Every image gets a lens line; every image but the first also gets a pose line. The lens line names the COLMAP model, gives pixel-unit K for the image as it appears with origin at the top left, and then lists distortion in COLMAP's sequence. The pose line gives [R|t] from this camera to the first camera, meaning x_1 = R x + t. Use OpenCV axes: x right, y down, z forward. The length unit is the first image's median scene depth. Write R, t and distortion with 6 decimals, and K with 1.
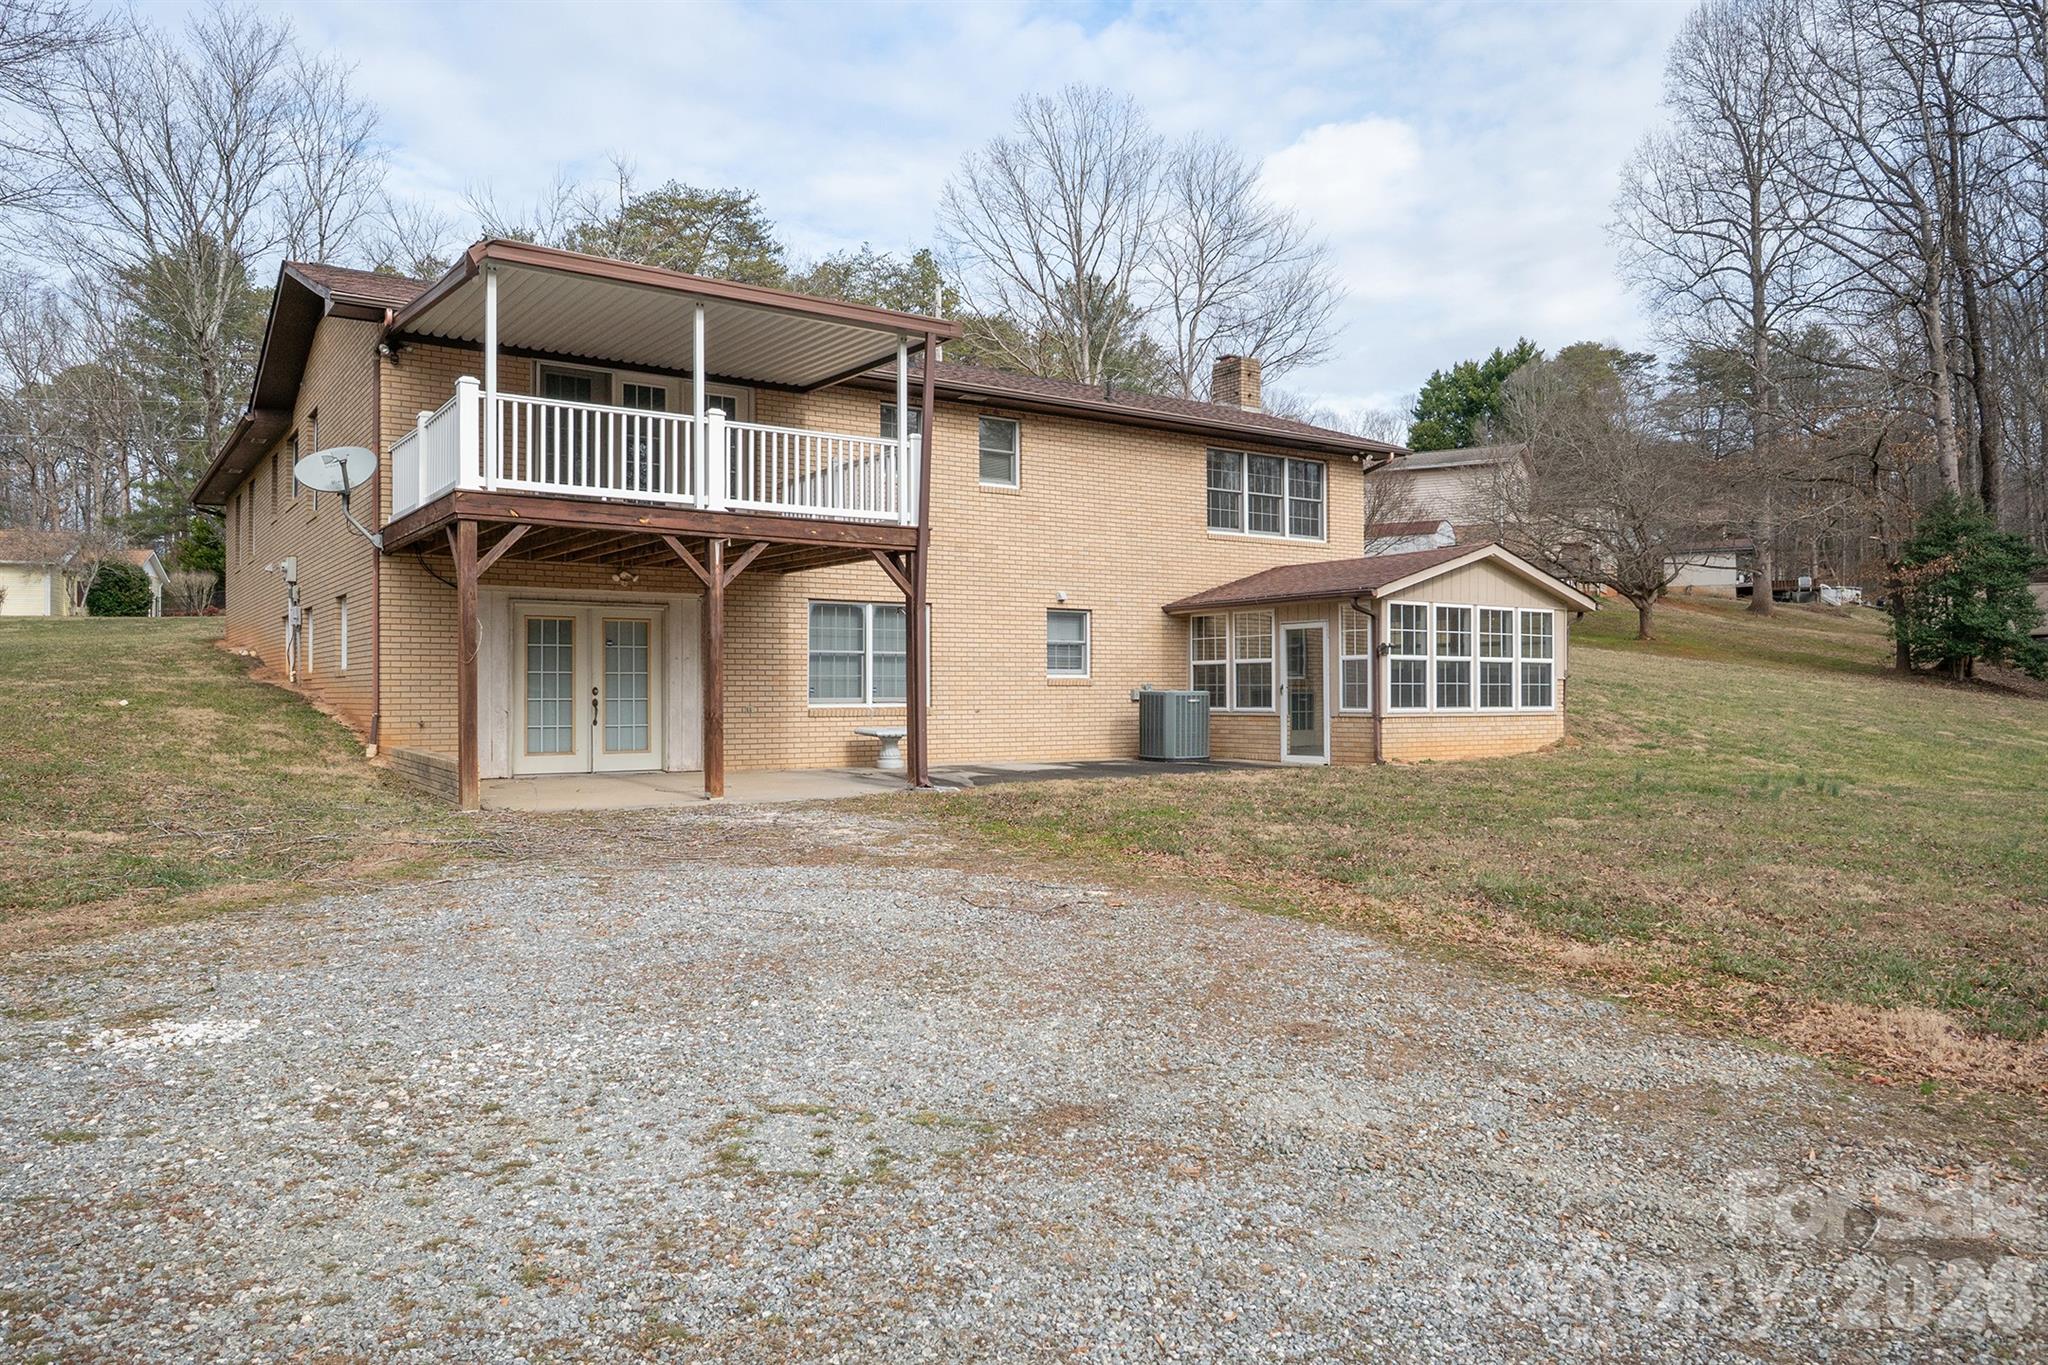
lens RADIAL K [[1495.9, 0, 1024.0], [0, 1495.9, 682.5], [0, 0, 1]] dist [-0.001560, 0.000012]
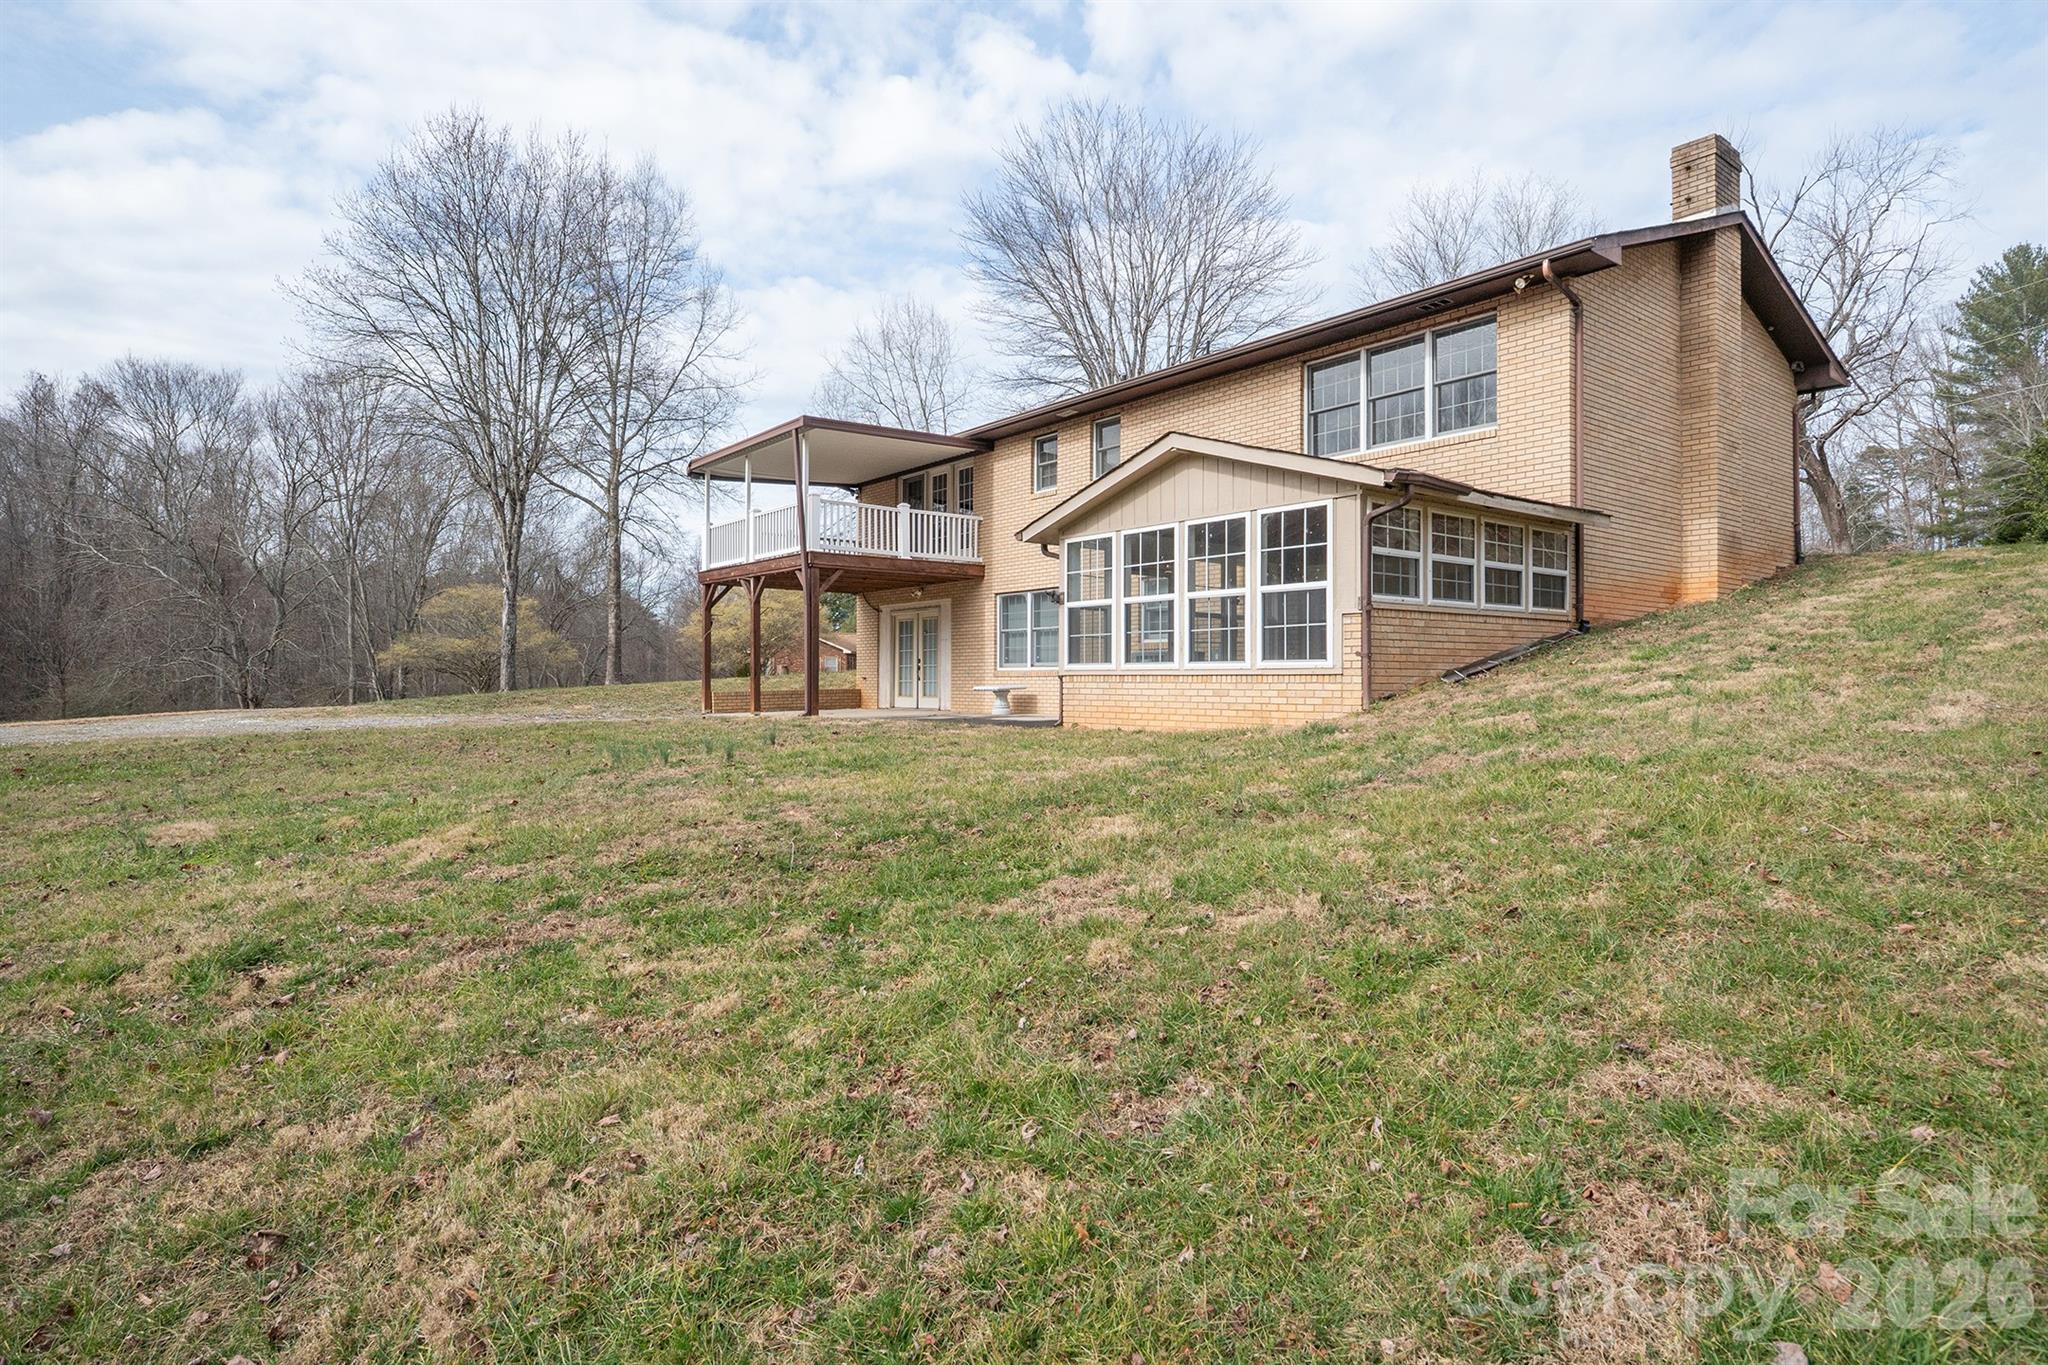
lens RADIAL K [[1111.7, 0, 1024.0], [0, 1111.7, 682.5], [0, 0, 1]] dist [0.025185, 0.000034]
pose [[0.035456, 0.001811, -0.999370, 0.912709], [0.006863, 0.999974, 0.002056, 0.026684], [0.999348, -0.006932, 0.035443, 0.984929]]
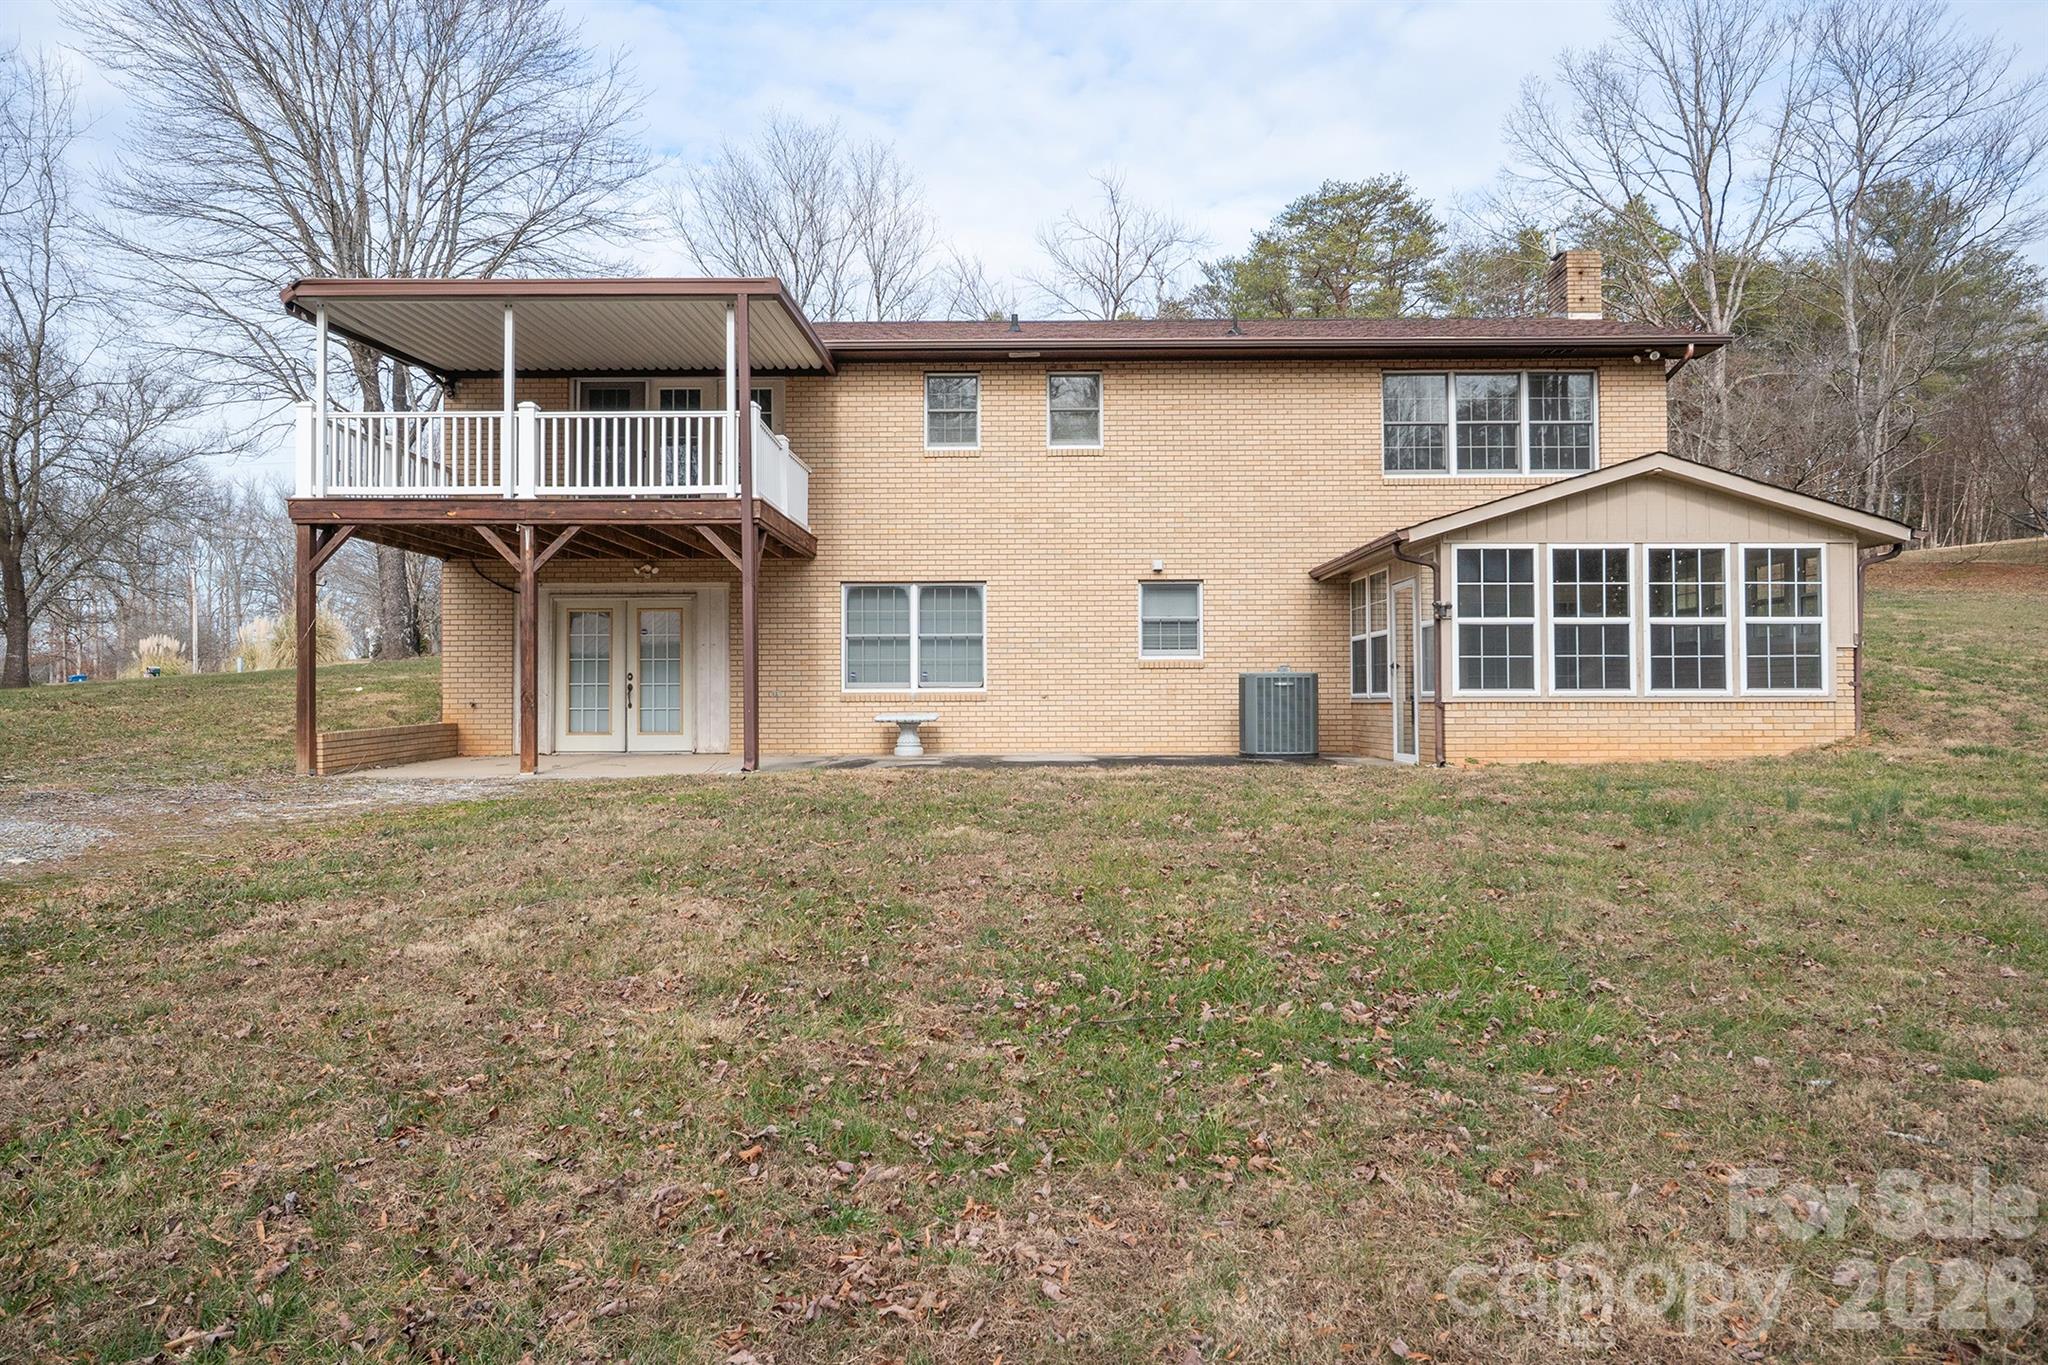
lens RADIAL K [[1449.4, 0, 1023.1], [0, 1449.4, 651.6], [0, 0, 1]] dist [-0.001257, 0.000702]
pose [[0.796830, -0.022097, -0.603800, 0.524441], [0.006355, 0.999582, -0.028195, 0.017498], [0.604171, 0.018629, 0.796637, 0.312046]]
